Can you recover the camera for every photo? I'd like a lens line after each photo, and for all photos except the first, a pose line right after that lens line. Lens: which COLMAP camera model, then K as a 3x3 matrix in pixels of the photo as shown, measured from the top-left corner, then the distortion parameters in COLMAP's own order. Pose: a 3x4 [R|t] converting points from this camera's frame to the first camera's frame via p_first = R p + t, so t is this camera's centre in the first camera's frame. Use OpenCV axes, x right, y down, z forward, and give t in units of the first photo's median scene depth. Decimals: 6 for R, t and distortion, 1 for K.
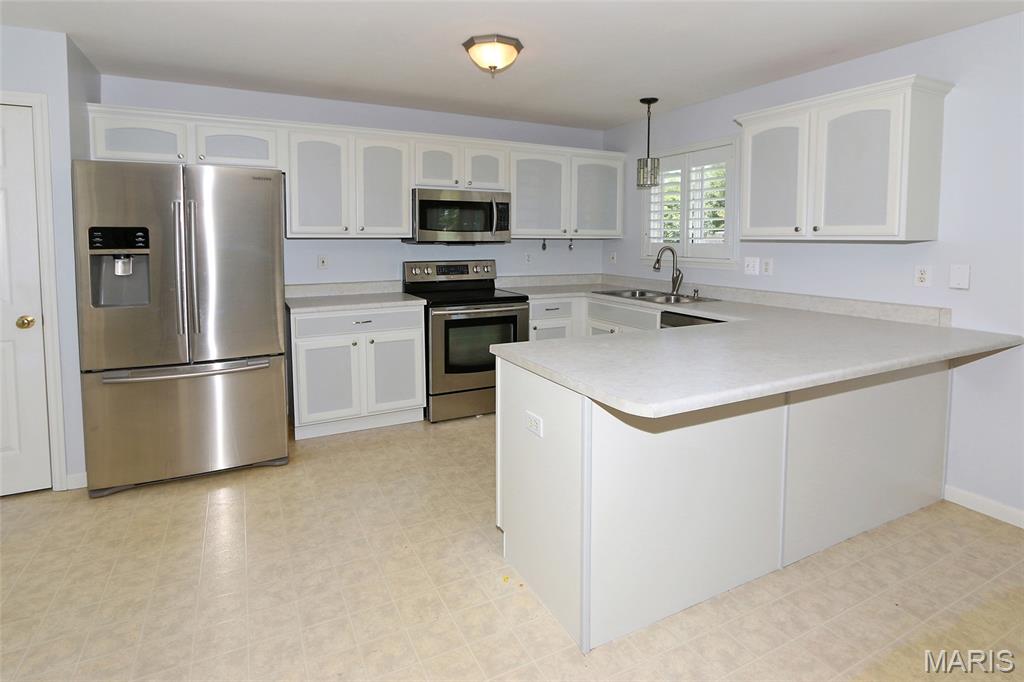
lens RADIAL K [[519.6, 0, 535.3], [0, 519.6, 262.2], [0, 0, 1]] dist [-0.005091, -0.001322]
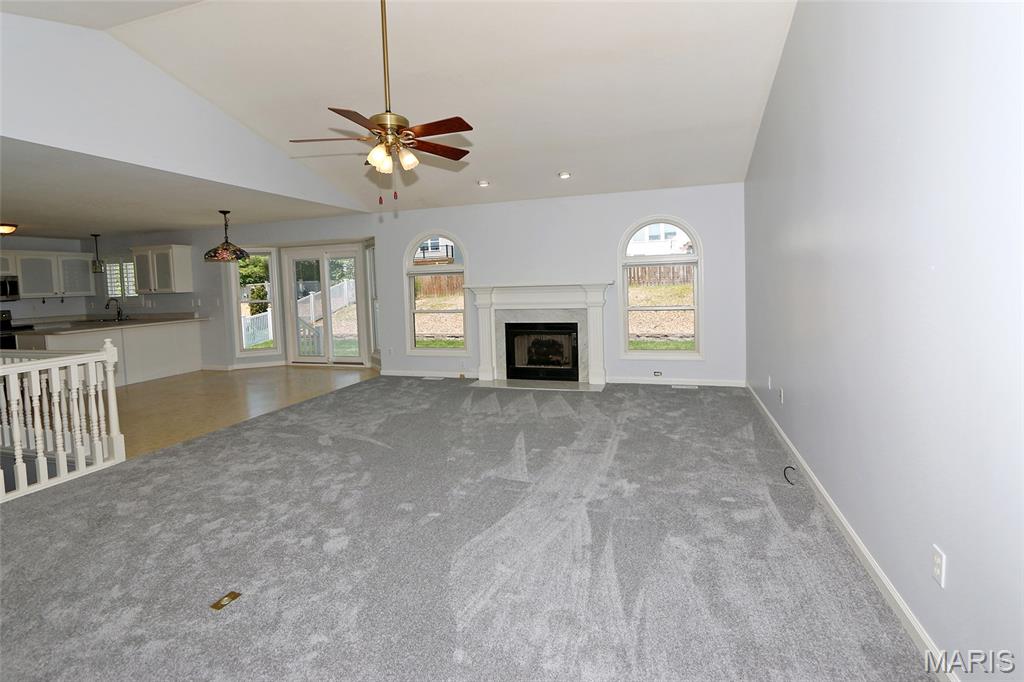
lens RADIAL K [[480.2, 0, 512.0], [0, 480.2, 305.1], [0, 0, 1]] dist [-0.017984, 0.001230]
pose [[0.733615, -0.065213, 0.676429, 0.117919], [0.071200, 0.997282, 0.018927, 0.084056], [-0.675825, 0.034277, 0.736265, -1.695268]]
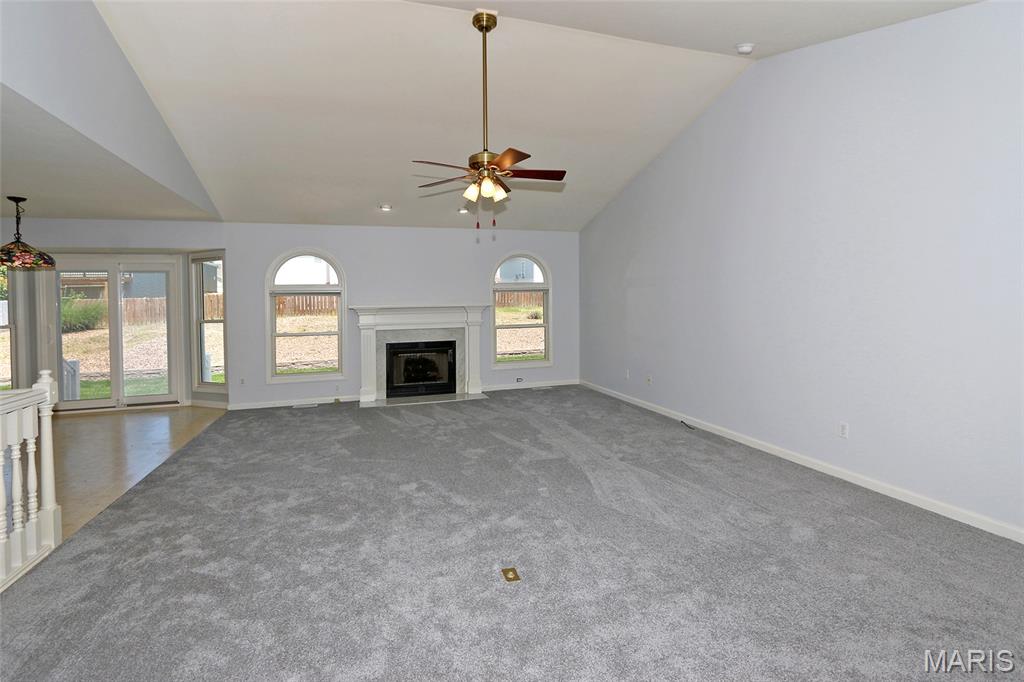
lens RADIAL K [[480.2, 0, 494.8], [0, 480.2, 313.4], [0, 0, 1]] dist [-0.017984, 0.001230]
pose [[0.217242, -0.034858, 0.975495, -0.324432], [0.069181, 0.997399, 0.020234, 0.063090], [-0.973663, 0.063090, 0.219089, -1.239992]]
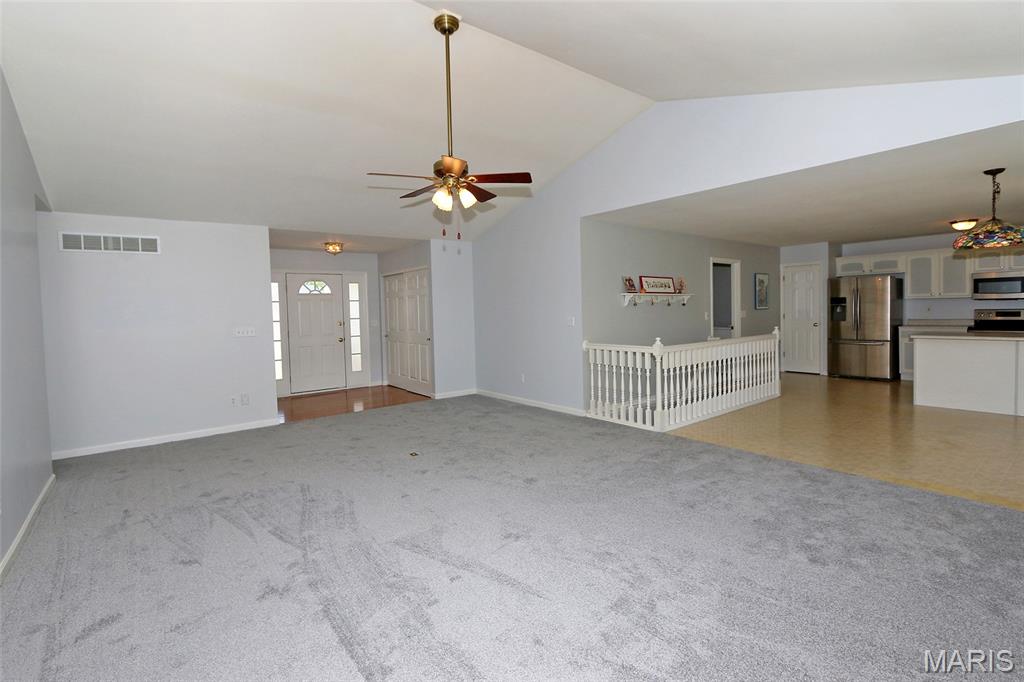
lens RADIAL K [[480.2, 0, 514.5], [0, 480.2, 334.6], [0, 0, 1]] dist [-0.017984, 0.001230]
pose [[0.163293, 0.042805, -0.985649, 1.290283], [-0.020883, 0.998984, 0.039924, 0.062256], [0.986357, 0.014064, 0.164021, -1.072522]]
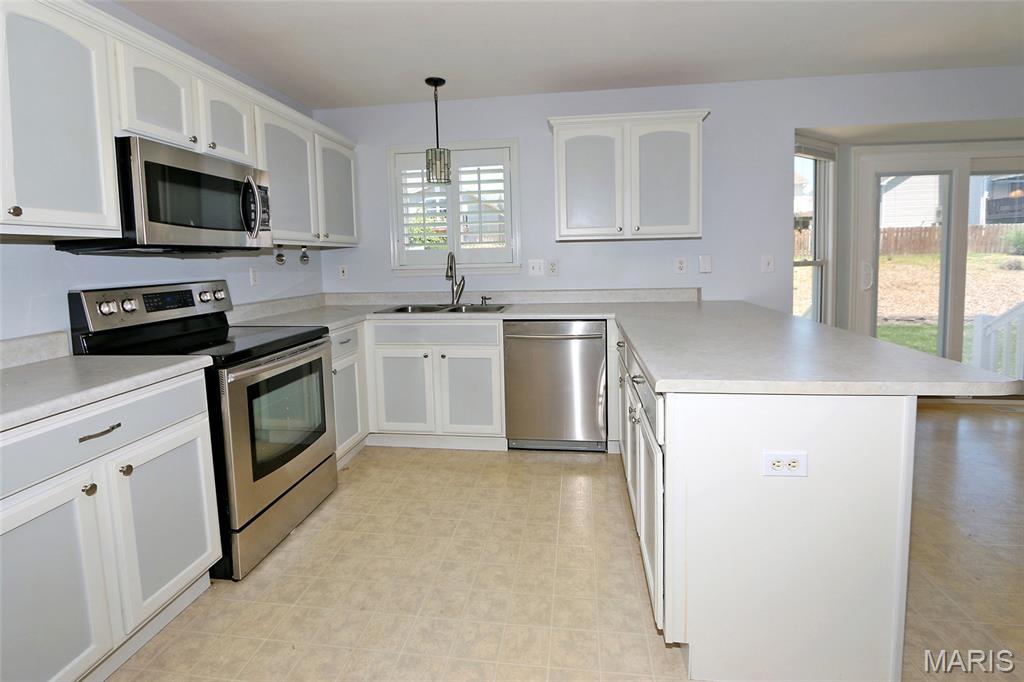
lens RADIAL K [[480.2, 0, 515.7], [0, 480.2, 291.0], [0, 0, 1]] dist [-0.017984, 0.001230]
pose [[0.594841, -0.077450, 0.800104, -0.363530], [0.058332, 0.996882, 0.053130, -0.000640], [-0.801724, 0.015068, 0.597504, 0.427759]]
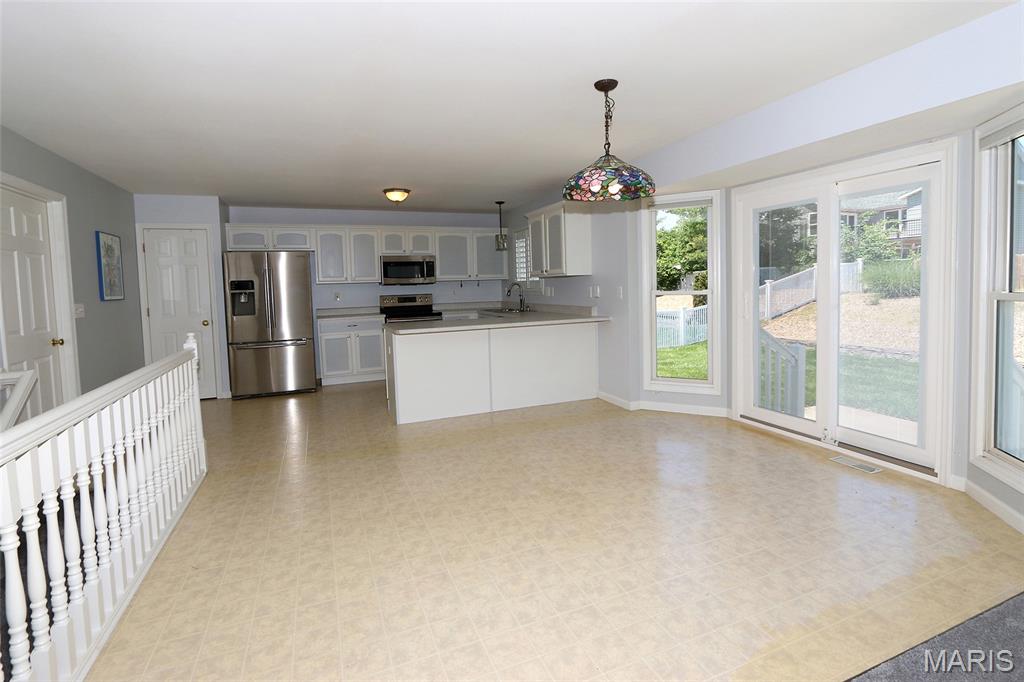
lens RADIAL K [[480.2, 0, 512.5], [0, 480.2, 312.3], [0, 0, 1]] dist [-0.017984, 0.001230]
pose [[0.991126, -0.023922, -0.130759, 0.445902], [0.025617, 0.999608, 0.011300, 0.052056], [0.130438, -0.014549, 0.991350, -0.636177]]
